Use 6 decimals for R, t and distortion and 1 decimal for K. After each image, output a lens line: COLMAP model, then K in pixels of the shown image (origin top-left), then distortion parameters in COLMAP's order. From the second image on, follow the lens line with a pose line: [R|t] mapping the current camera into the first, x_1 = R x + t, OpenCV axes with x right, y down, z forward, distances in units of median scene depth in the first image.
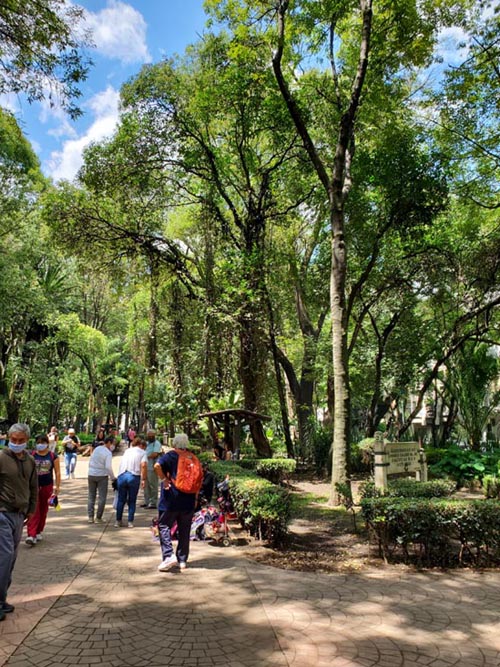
lens RADIAL K [[514.5, 0, 229.9], [0, 514.5, 334.1], [0, 0, 1]] dist [0.042650, -0.063274]
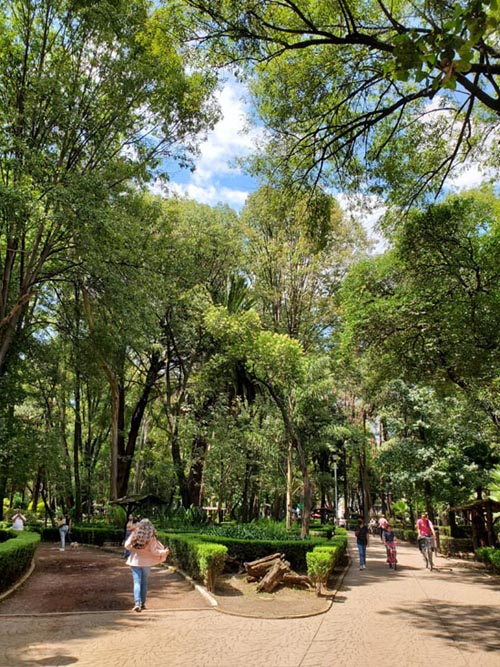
lens RADIAL K [[514.5, 0, 229.9], [0, 514.5, 334.1], [0, 0, 1]] dist [0.042650, -0.063274]
pose [[0.921395, -0.106940, -0.373624, -0.095491], [0.047867, 0.985303, -0.163972, 0.075074], [0.385668, 0.133199, 0.912972, 0.408944]]
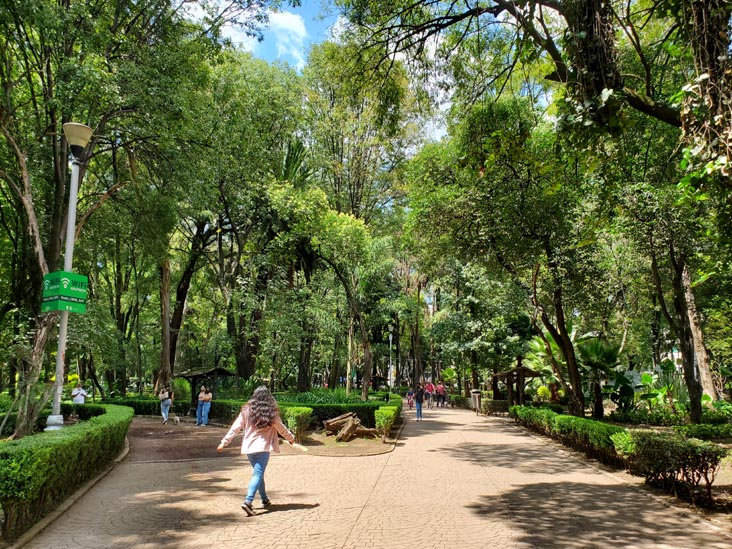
lens RADIAL K [[564.6, 0, 368.1], [0, 564.6, 272.5], [0, 0, 1]] dist [0.042650, -0.063274]
pose [[0.972338, -0.042242, -0.229727, -0.088180], [0.039449, 0.999081, -0.016736, 0.062175], [0.230223, 0.007211, 0.973111, 0.334197]]
